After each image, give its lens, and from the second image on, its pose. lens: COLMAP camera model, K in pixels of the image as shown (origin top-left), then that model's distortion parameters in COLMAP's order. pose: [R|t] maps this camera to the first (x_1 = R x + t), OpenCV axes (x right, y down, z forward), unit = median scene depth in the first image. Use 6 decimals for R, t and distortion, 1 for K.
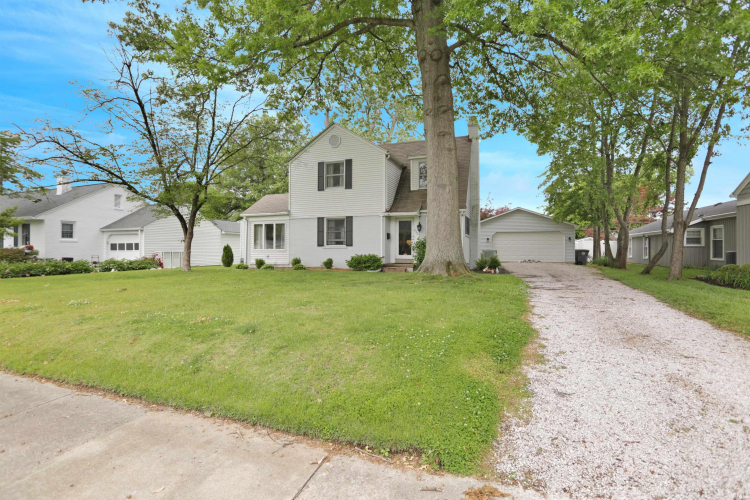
lens RADIAL K [[360.2, 0, 377.2], [0, 360.2, 250.9], [0, 0, 1]] dist [-0.035529, 0.002976]
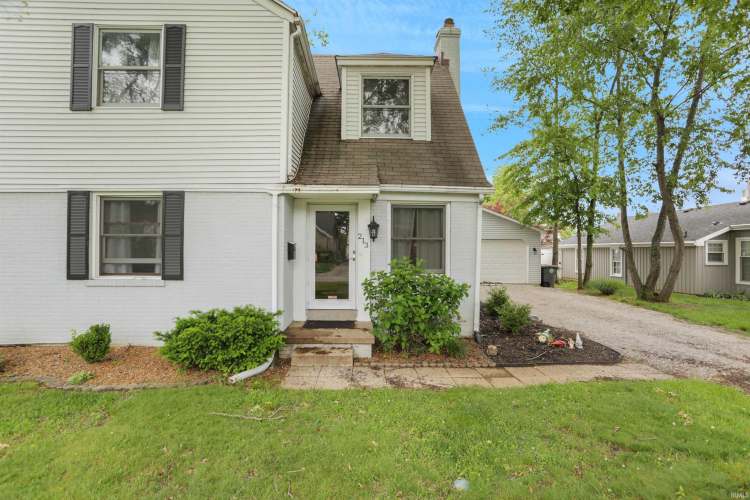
lens RADIAL K [[360.2, 0, 362.6], [0, 360.2, 250.2], [0, 0, 1]] dist [-0.035529, 0.002976]
pose [[0.934022, 0.004044, 0.357192, -0.030494], [0.000862, 0.999907, -0.013575, -0.036254], [-0.357214, 0.012987, 0.933932, 0.620495]]
